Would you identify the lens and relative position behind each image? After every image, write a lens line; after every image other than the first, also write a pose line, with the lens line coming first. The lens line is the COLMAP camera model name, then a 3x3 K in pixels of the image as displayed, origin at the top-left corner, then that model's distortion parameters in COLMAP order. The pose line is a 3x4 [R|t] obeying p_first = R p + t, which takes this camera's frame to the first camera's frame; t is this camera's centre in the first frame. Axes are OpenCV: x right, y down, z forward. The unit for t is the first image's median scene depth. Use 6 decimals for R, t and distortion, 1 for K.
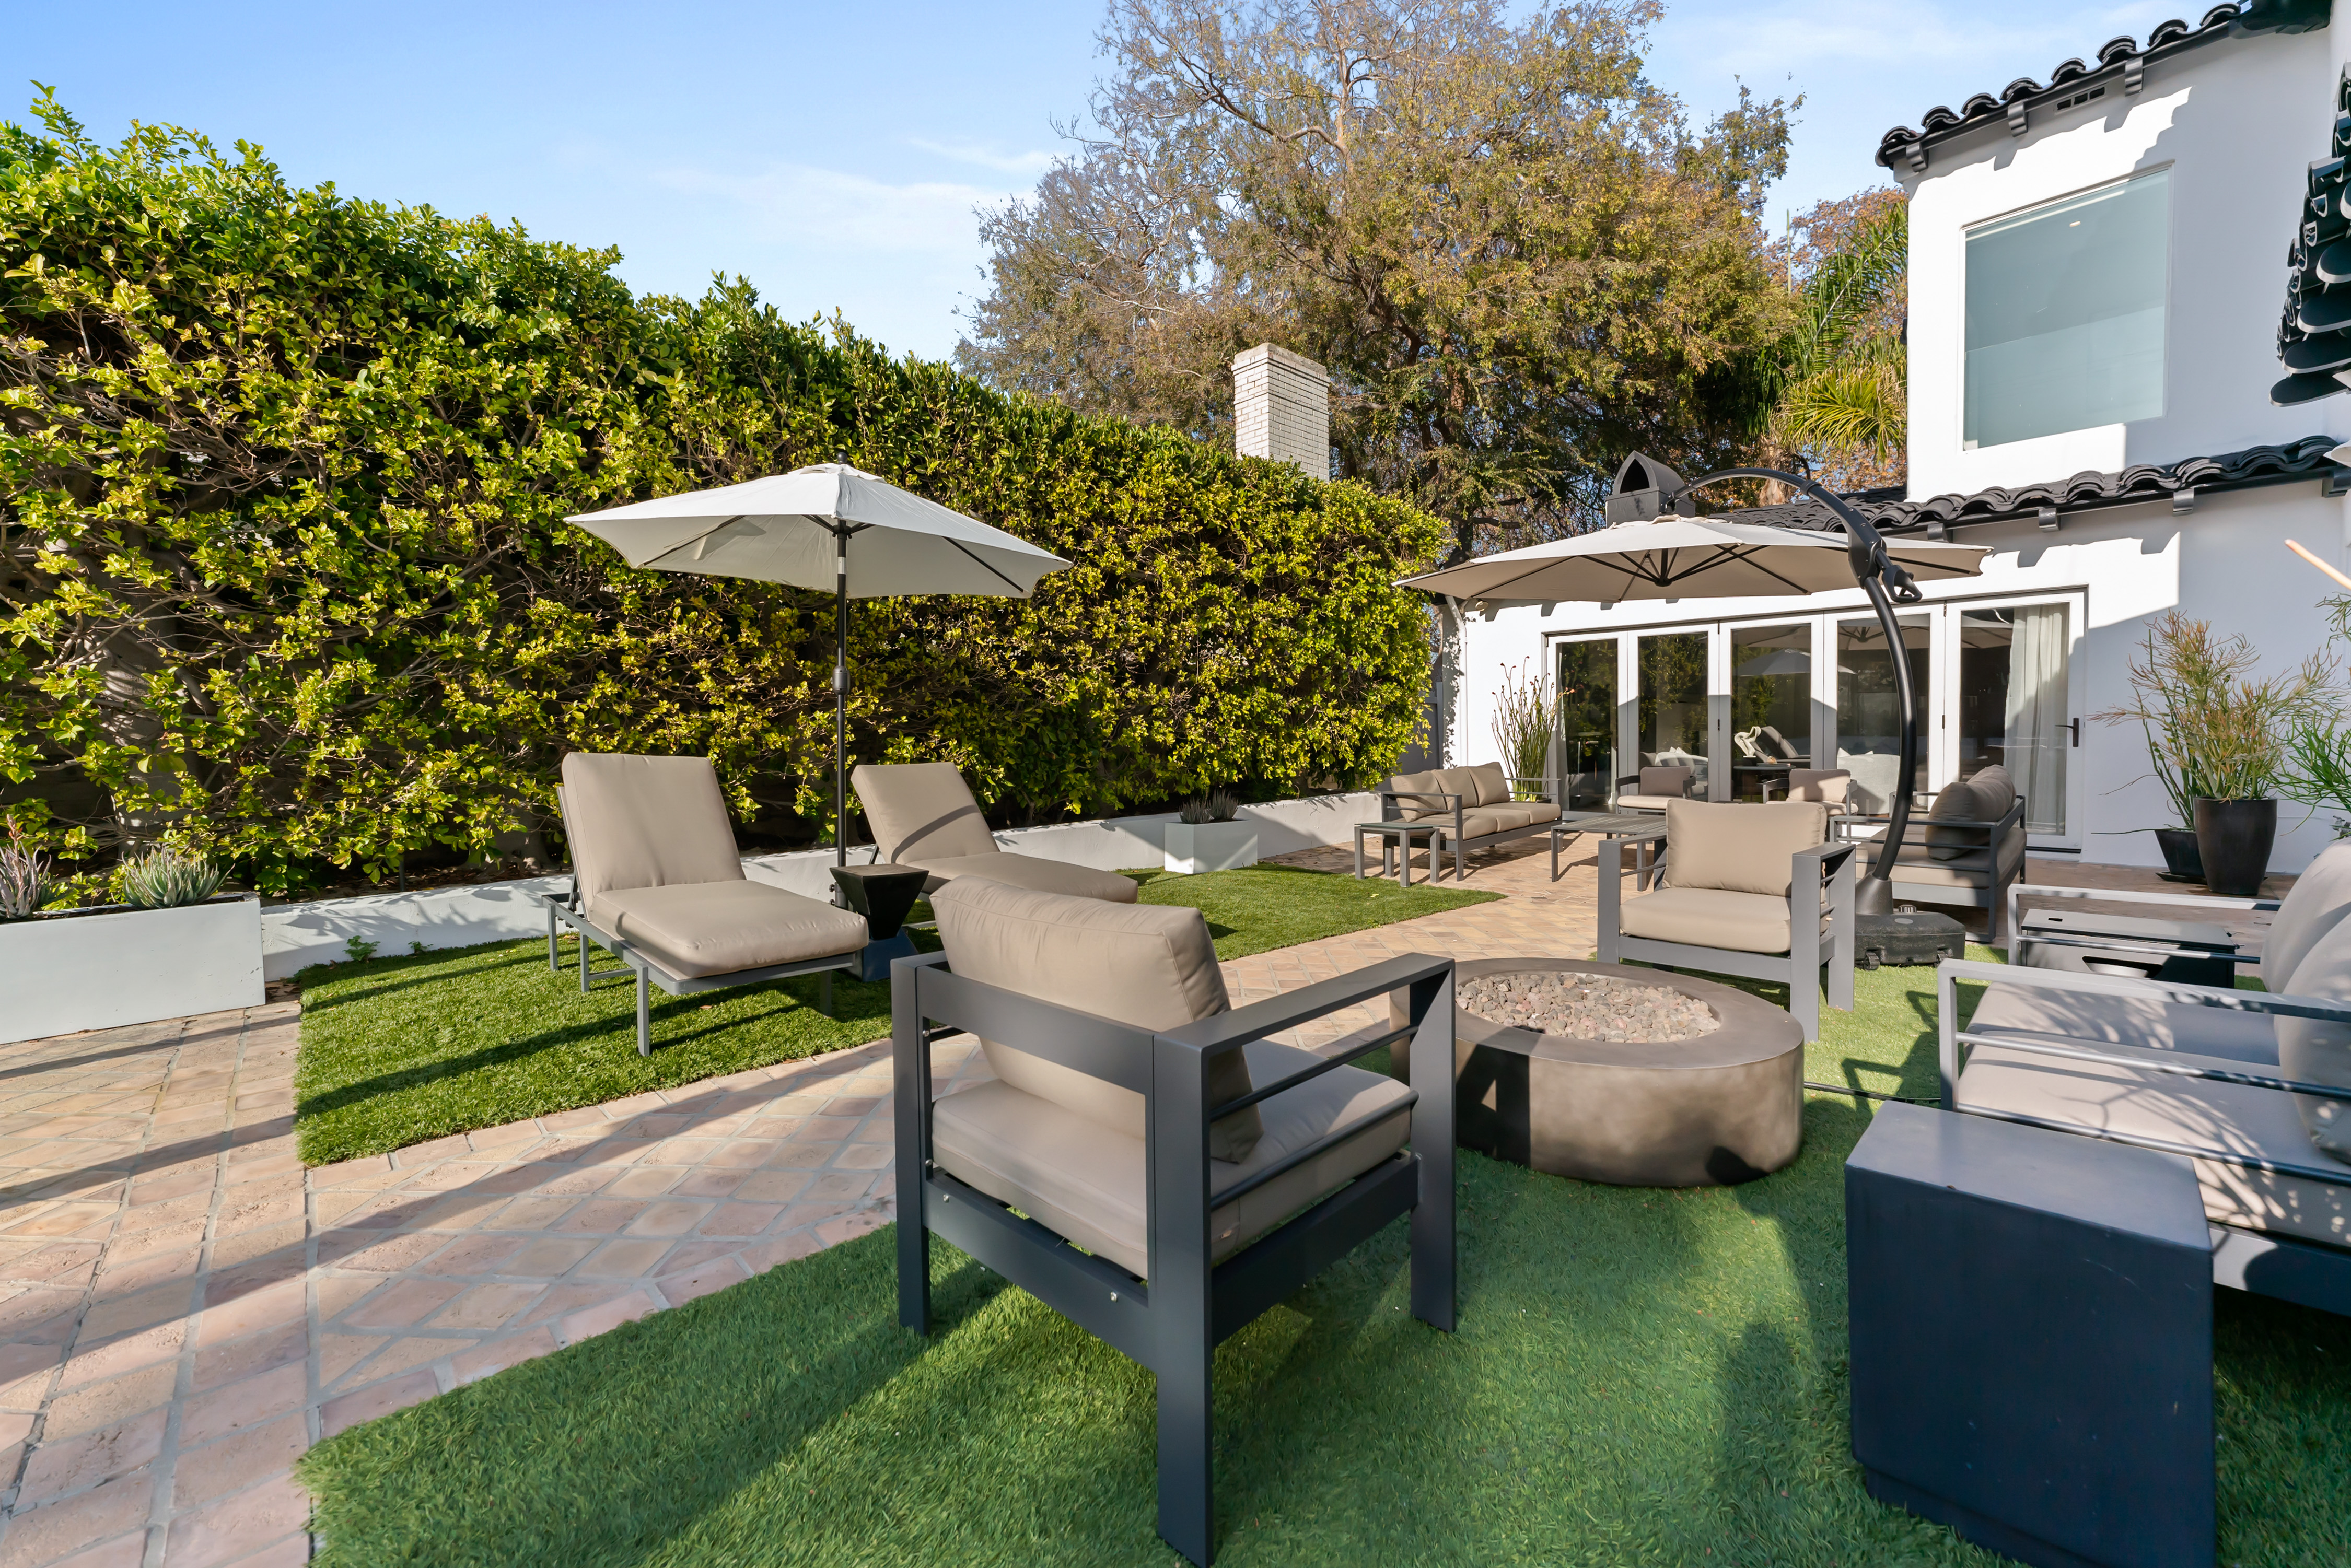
lens RADIAL K [[939.9, 0, 1184.4], [0, 939.9, 792.1], [0, 0, 1]] dist [-0.000696, -0.000334]
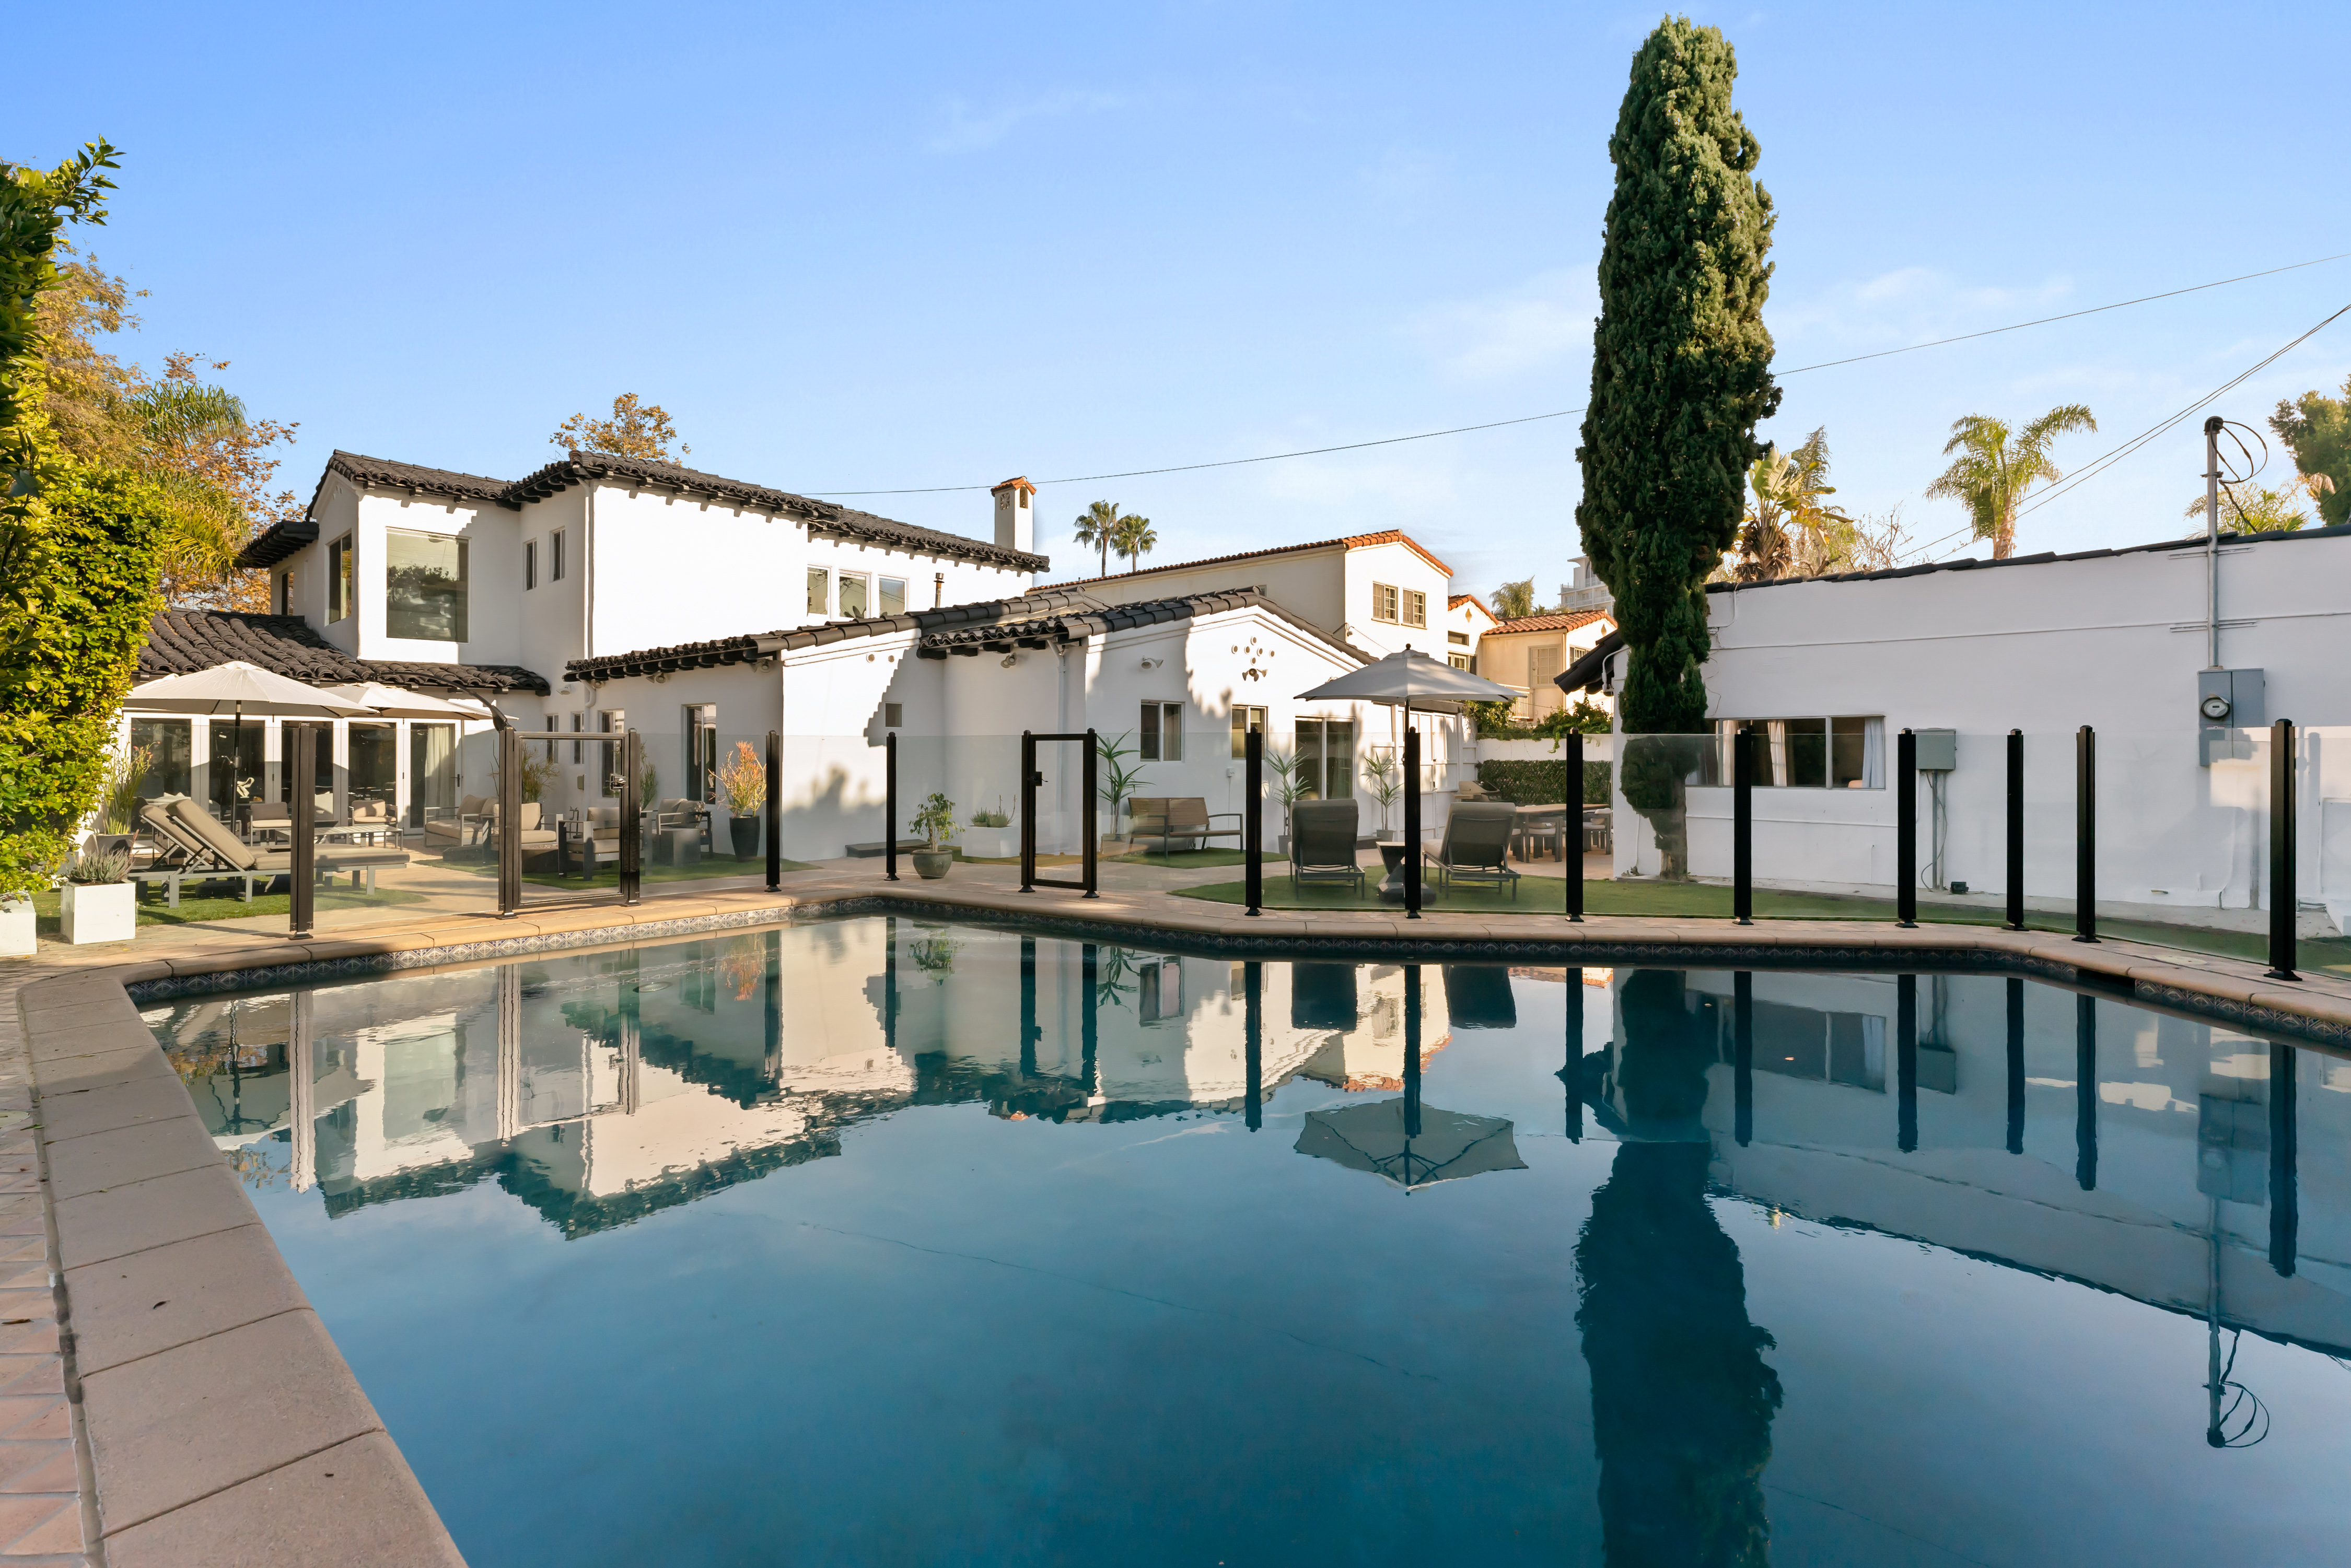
lens RADIAL K [[1018.0, 0, 1172.0], [0, 1018.0, 735.1], [0, 0, 1]] dist [0.001988, -0.000817]
pose [[-0.087782, 0.034978, 0.995525, -1.664177], [0.065562, 0.997419, -0.029263, 0.013176], [-0.993980, 0.062700, -0.089849, -0.511625]]
